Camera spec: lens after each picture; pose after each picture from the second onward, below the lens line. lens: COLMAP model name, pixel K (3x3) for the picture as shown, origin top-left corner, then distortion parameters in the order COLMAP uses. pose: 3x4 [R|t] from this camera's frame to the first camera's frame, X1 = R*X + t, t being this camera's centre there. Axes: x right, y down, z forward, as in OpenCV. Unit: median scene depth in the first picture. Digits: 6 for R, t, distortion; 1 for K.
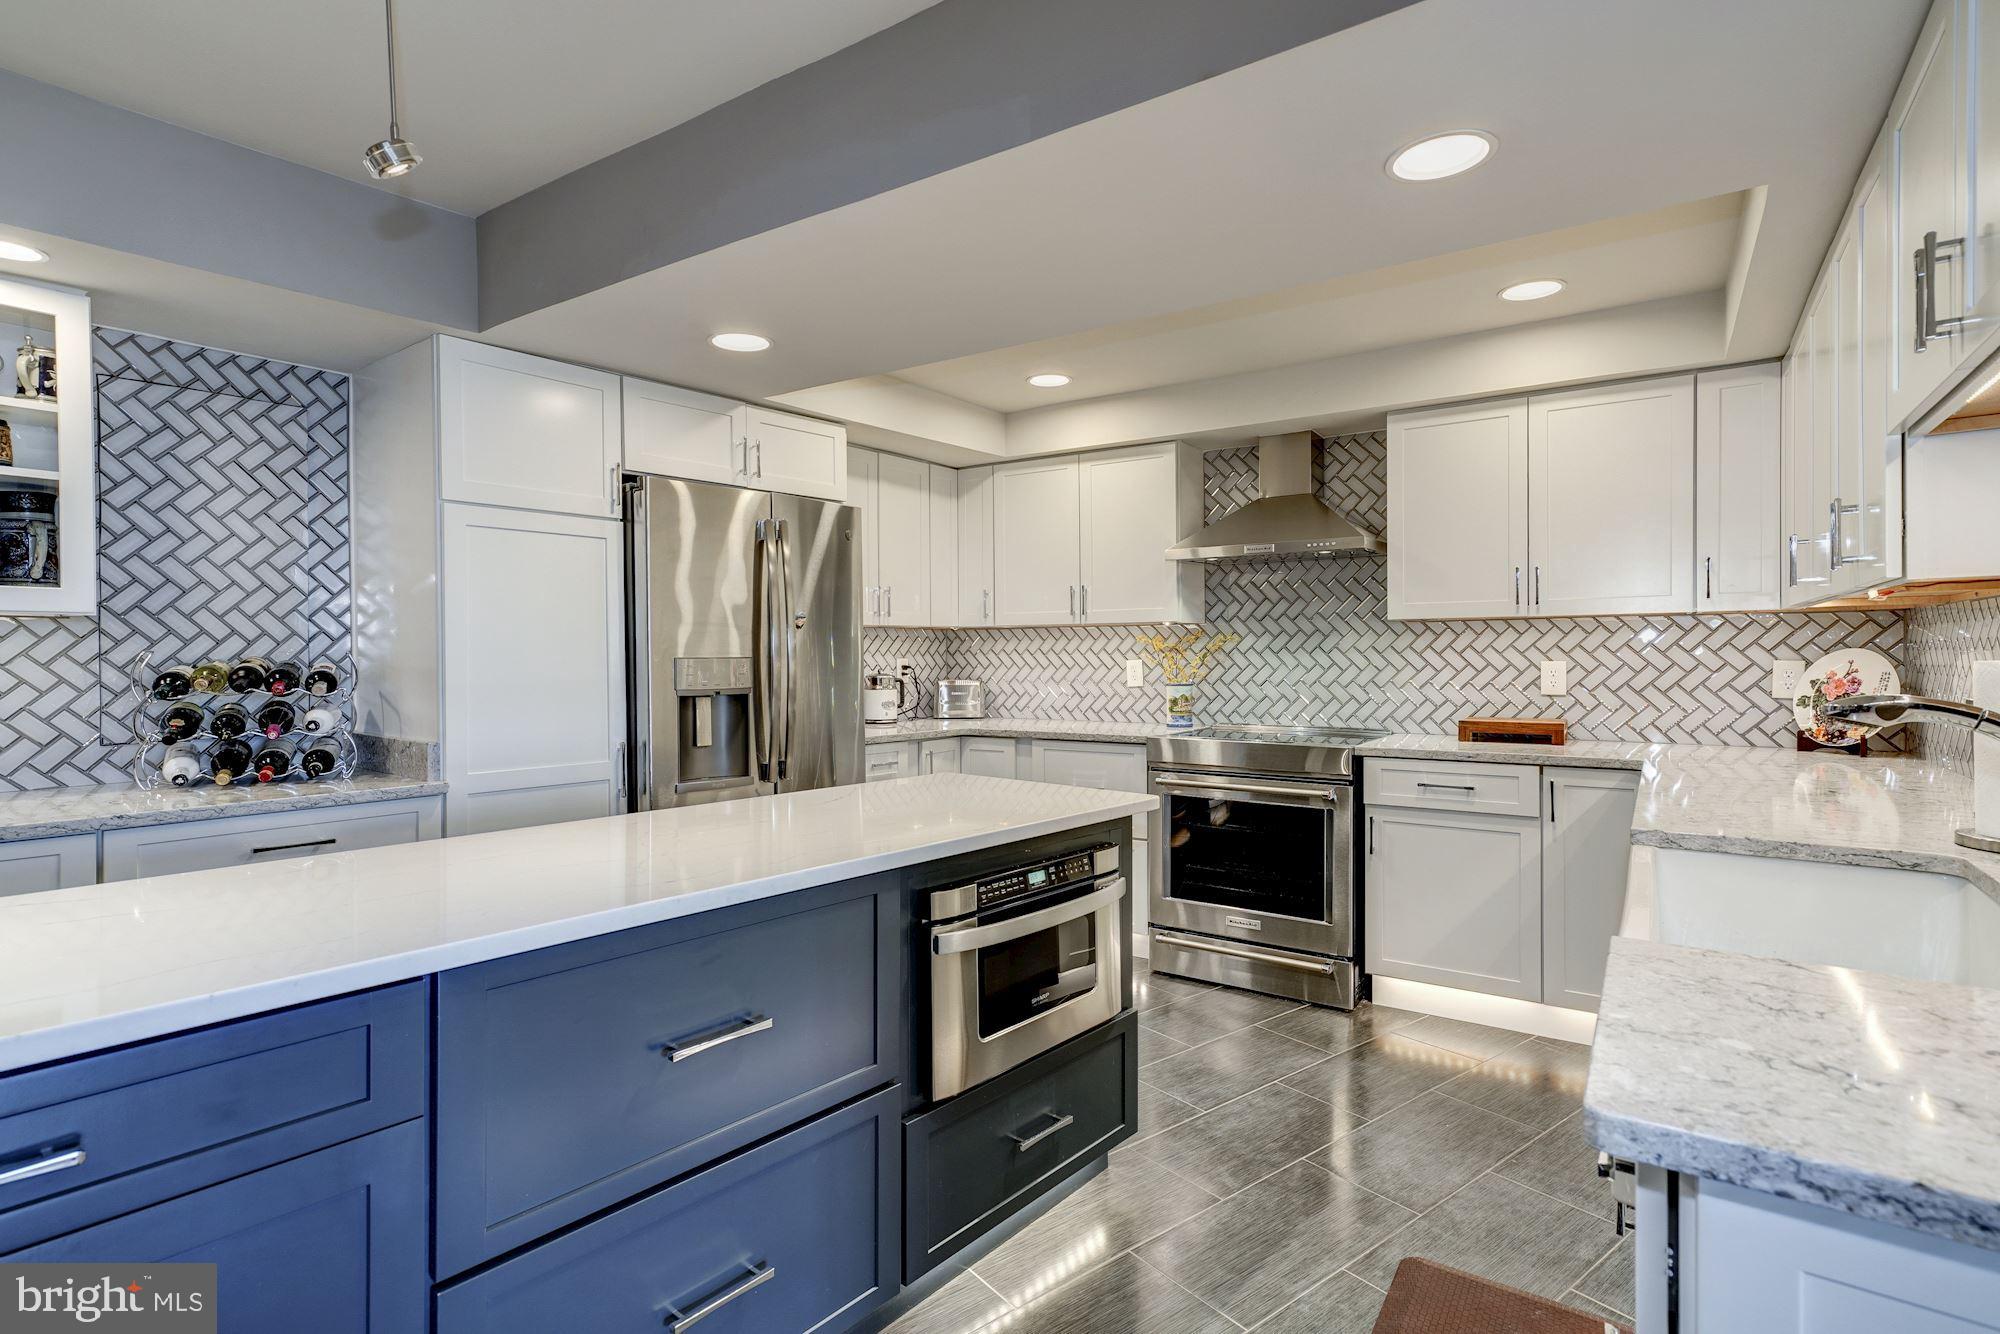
lens RADIAL K [[975.4, 0, 984.9], [0, 975.4, 663.9], [0, 0, 1]] dist [0.017499, 0.000266]
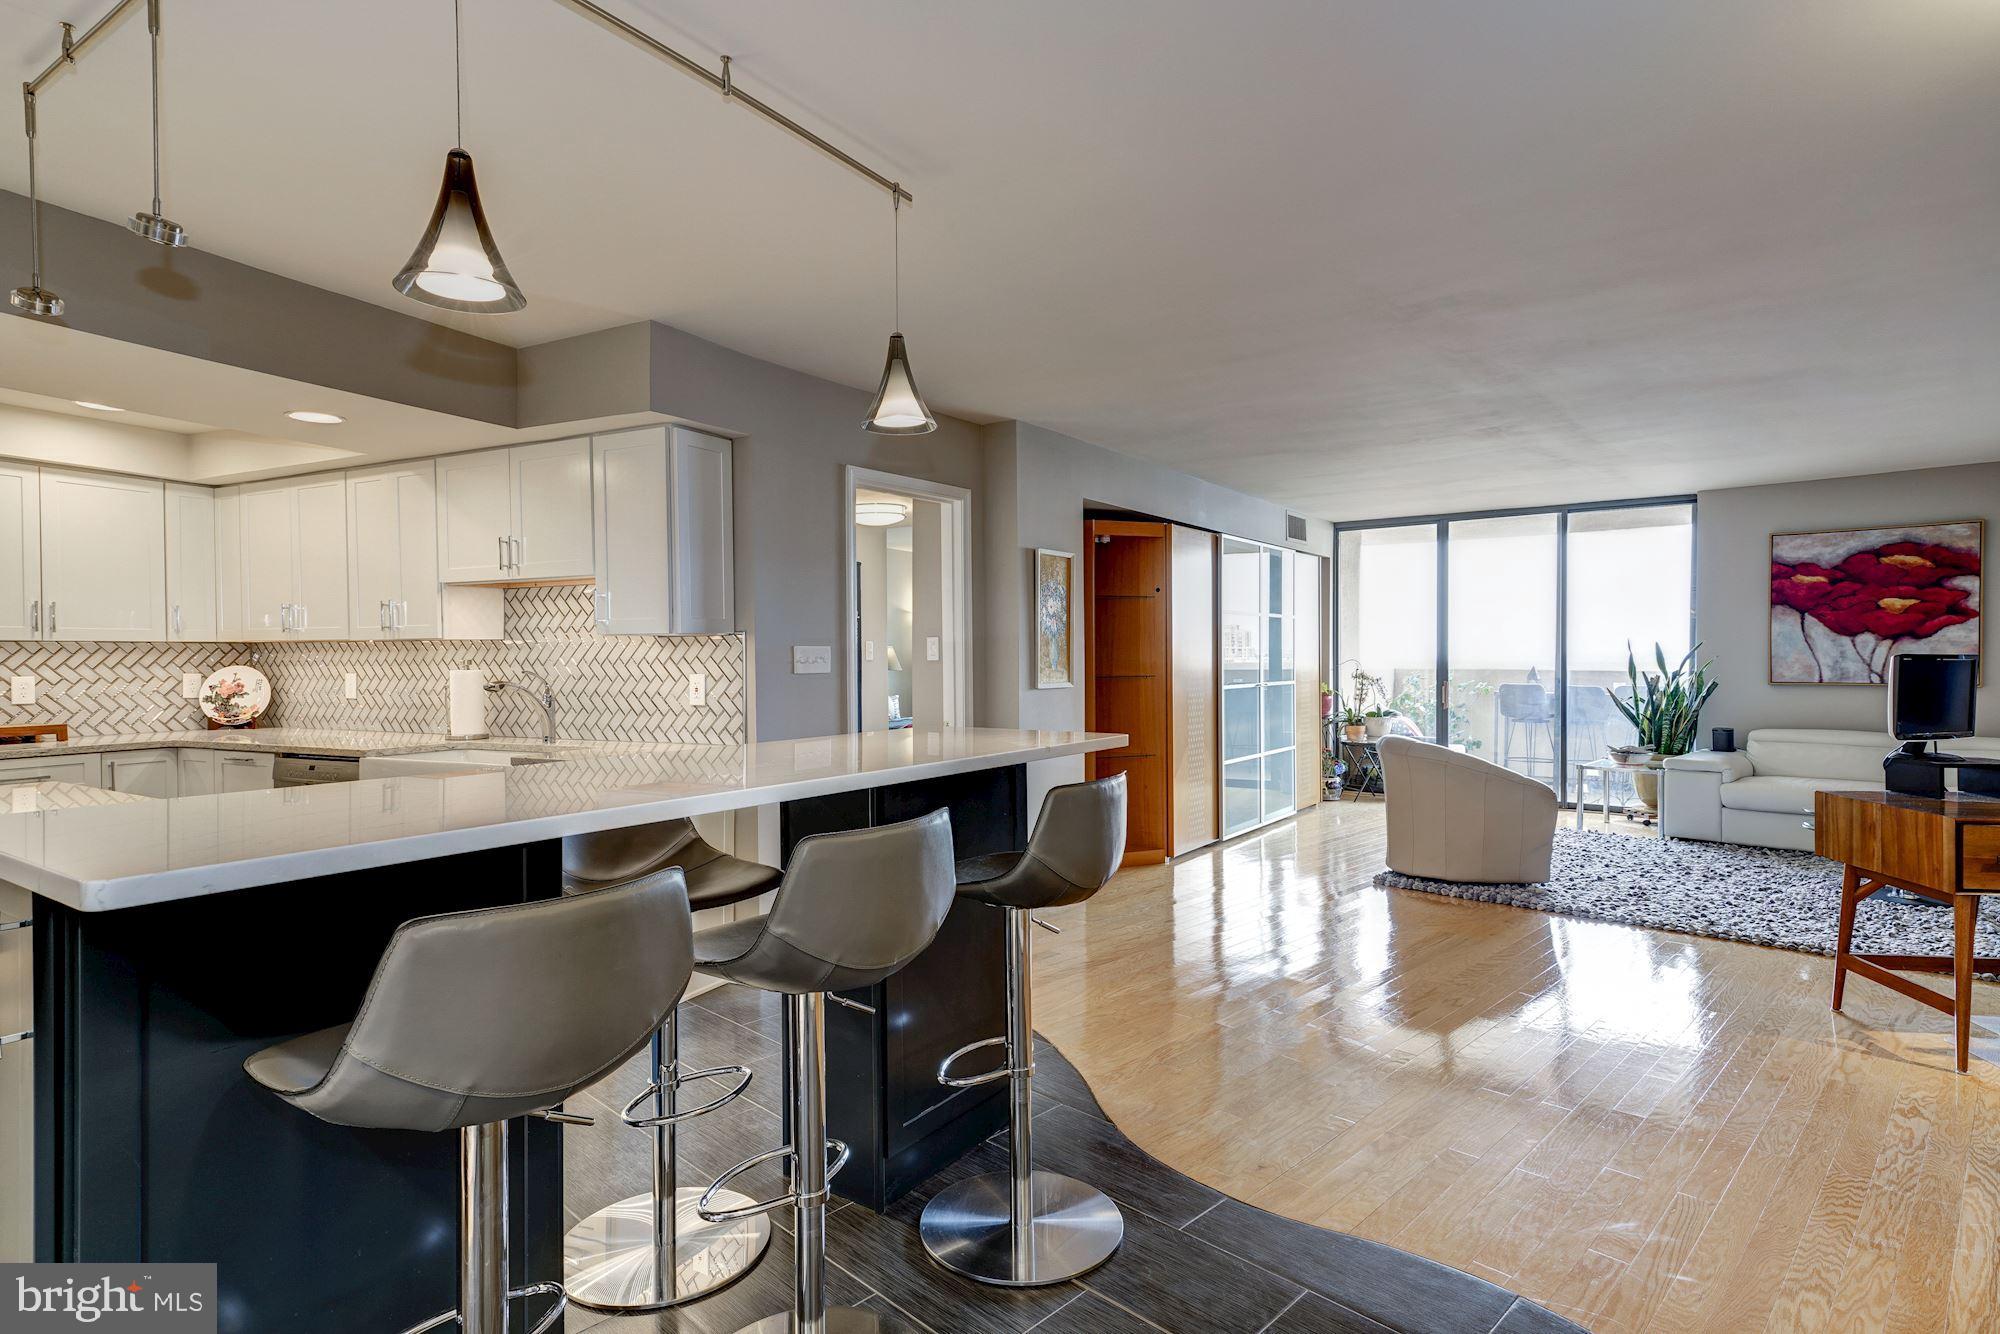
lens RADIAL K [[1028.1, 0, 989.7], [0, 1028.1, 668.1], [0, 0, 1]] dist [0.015448, 0.000791]
pose [[-0.126569, -0.004068, 0.991949, -0.856321], [0.016756, 0.999840, 0.006239, -0.001175], [-0.991816, 0.017410, -0.126480, -0.032303]]
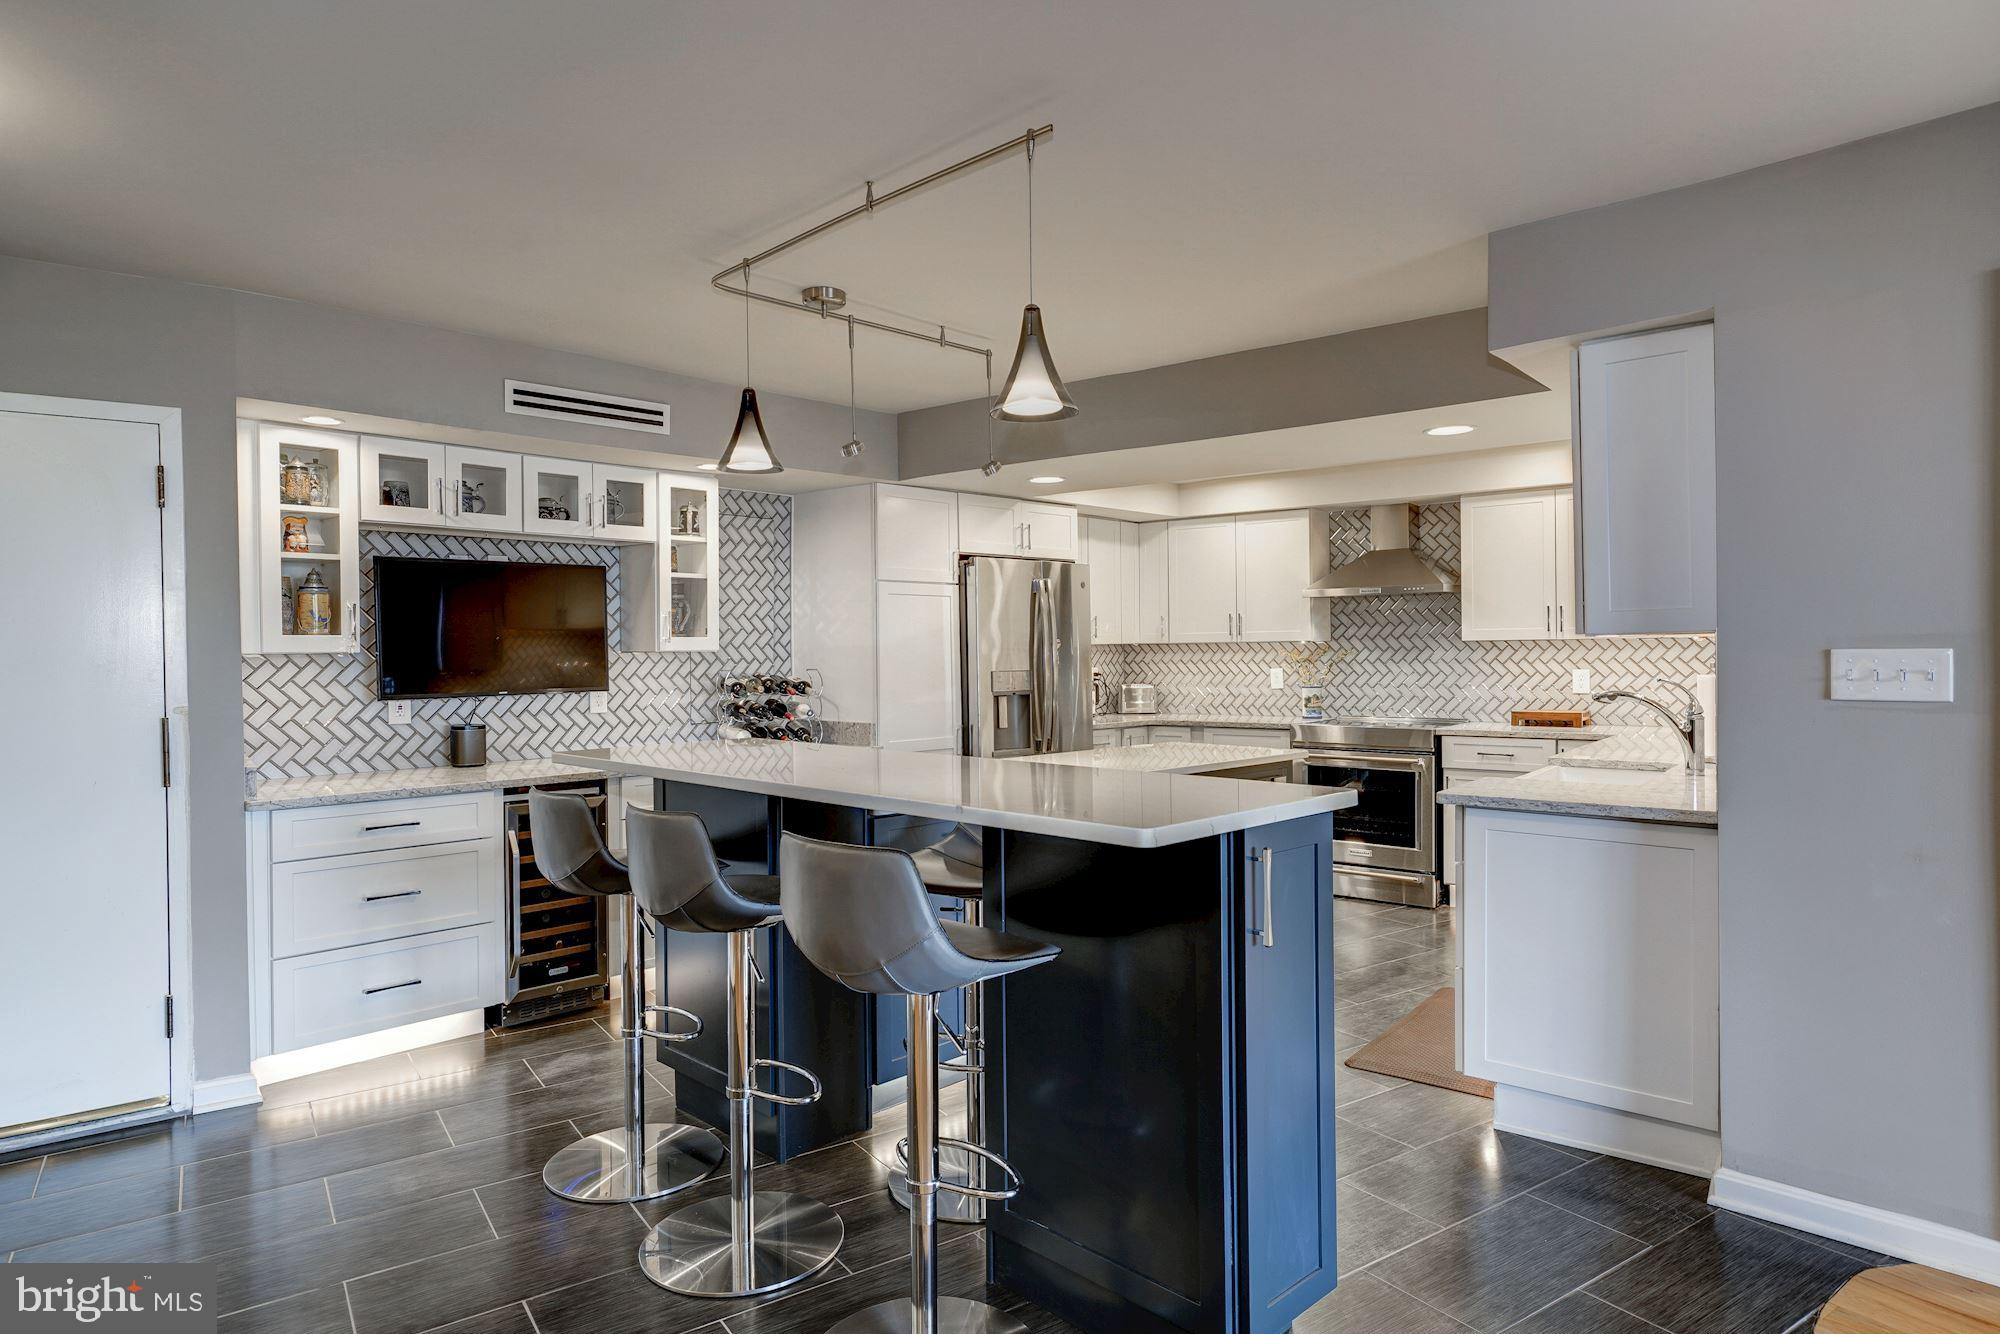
lens RADIAL K [[1140.2, 0, 1000.0], [0, 1140.2, 667.0], [0, 0, 1]] dist [0.001930, 0.000293]
pose [[0.998595, -0.004391, -0.052810, -0.172248], [0.004569, 0.999984, 0.003260, -0.015676], [0.052795, -0.003496, 0.998599, -0.694347]]
